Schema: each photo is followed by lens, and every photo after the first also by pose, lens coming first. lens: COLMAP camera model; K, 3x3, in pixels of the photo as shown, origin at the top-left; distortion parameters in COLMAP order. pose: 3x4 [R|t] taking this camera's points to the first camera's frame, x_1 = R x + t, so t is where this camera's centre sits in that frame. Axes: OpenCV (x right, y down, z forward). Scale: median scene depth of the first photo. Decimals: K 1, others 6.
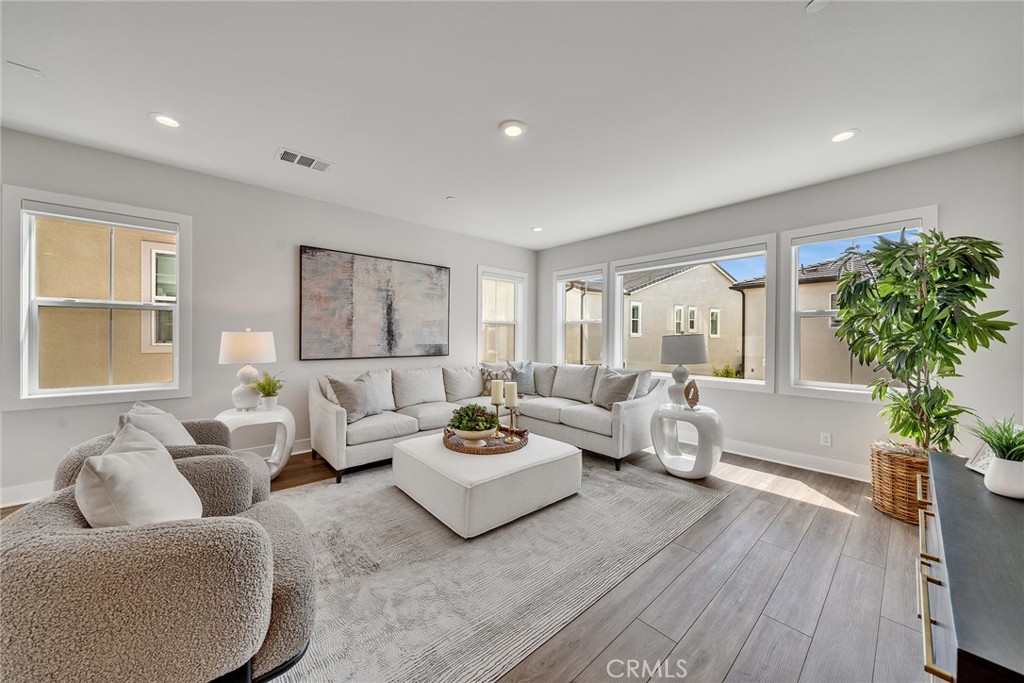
lens RADIAL K [[373.1, 0, 484.9], [0, 373.1, 338.3], [0, 0, 1]] dist [0.000304, -0.000046]
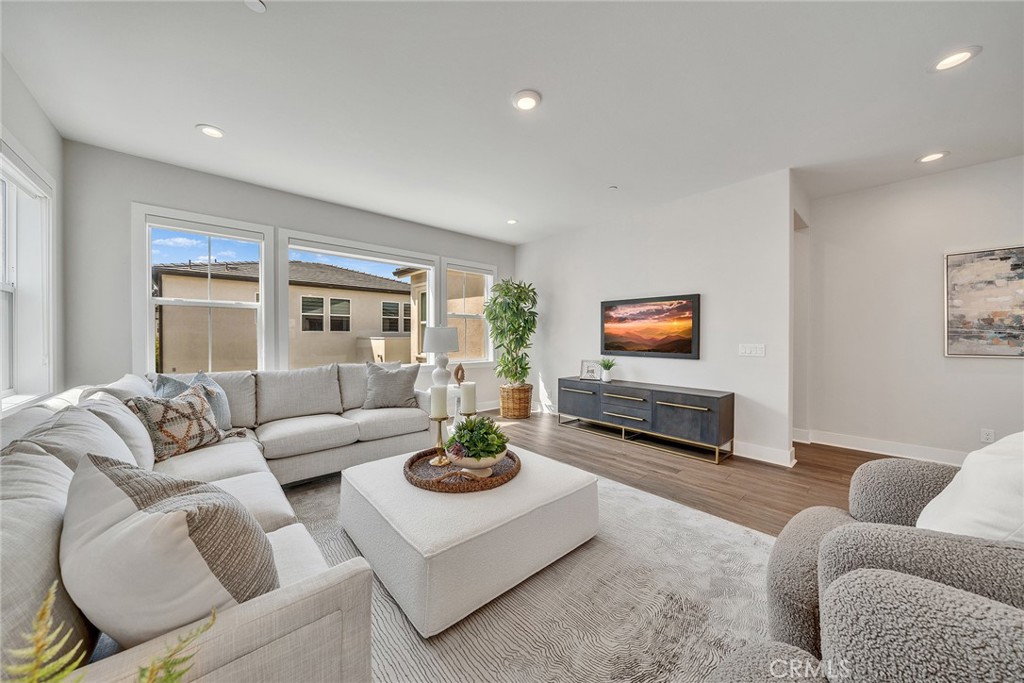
lens RADIAL K [[366.3, 0, 509.9], [0, 366.3, 337.8], [0, 0, 1]] dist [-0.002439, -0.000117]
pose [[-0.095022, -0.007816, 0.995445, -0.697697], [0.000282, 0.999969, 0.007879, 0.015021], [-0.995475, 0.001030, -0.095017, 0.958167]]
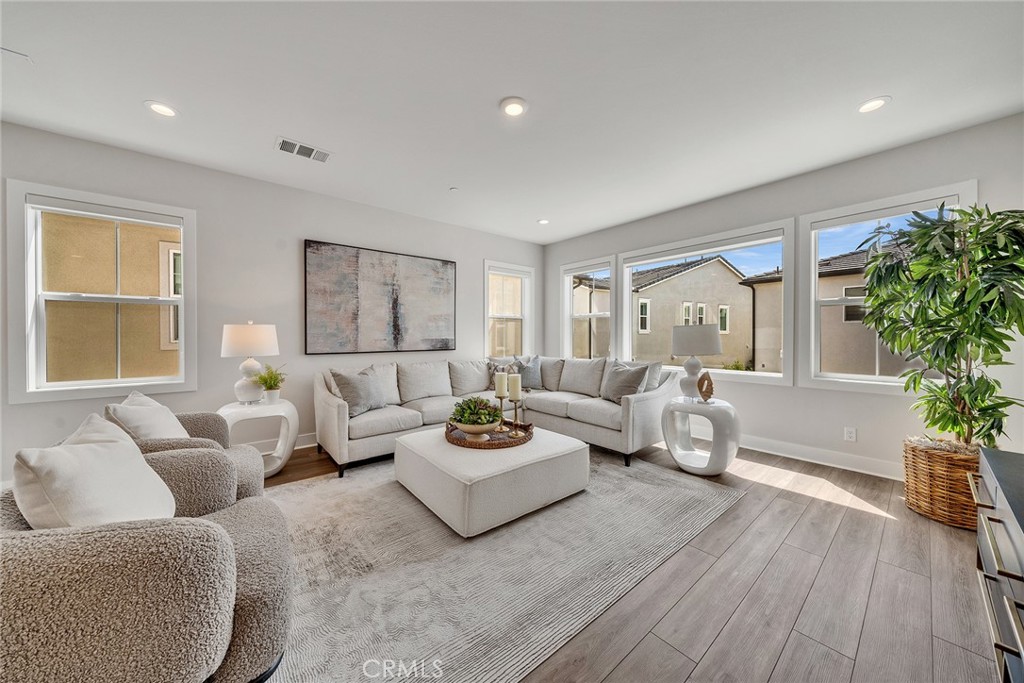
lens RADIAL K [[359.8, 0, 484.9], [0, 359.8, 337.1], [0, 0, 1]] dist [-0.001026, 0.000048]
pose [[0.999456, -0.006250, -0.032395, 0.021863], [0.006234, 0.999980, -0.000601, 0.020247], [0.032399, 0.000399, 0.999475, 0.063603]]
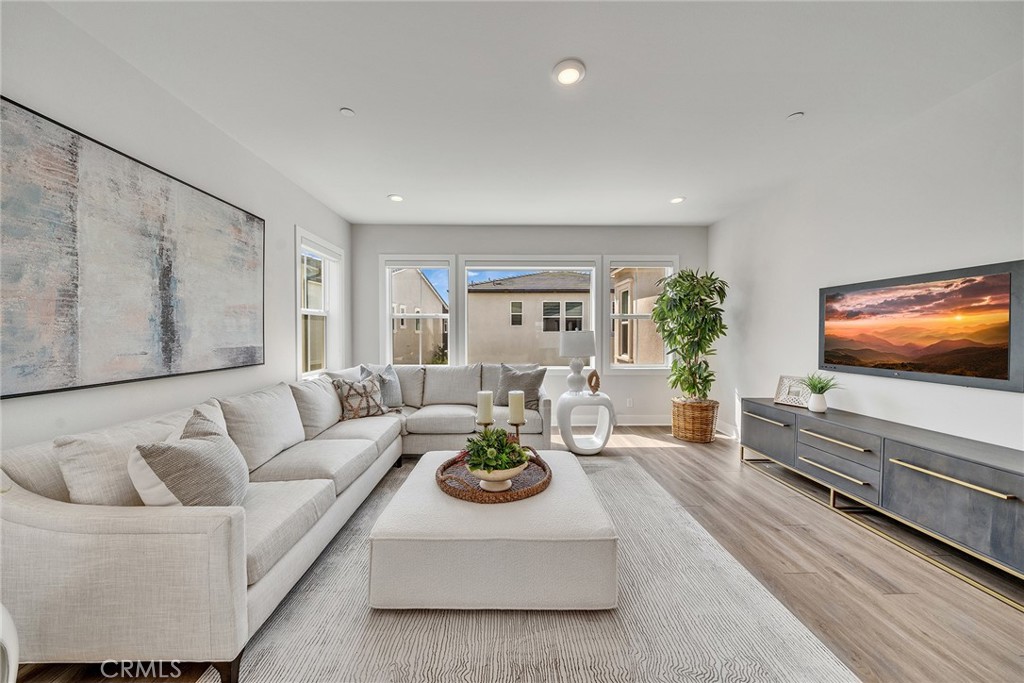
lens RADIAL K [[366.3, 0, 509.9], [0, 366.3, 337.8], [0, 0, 1]] dist [-0.002439, -0.000117]
pose [[0.608142, -0.013860, 0.793707, -0.522522], [0.005898, 0.999899, 0.012941, -0.005247], [-0.793806, -0.003189, 0.608163, 0.514741]]
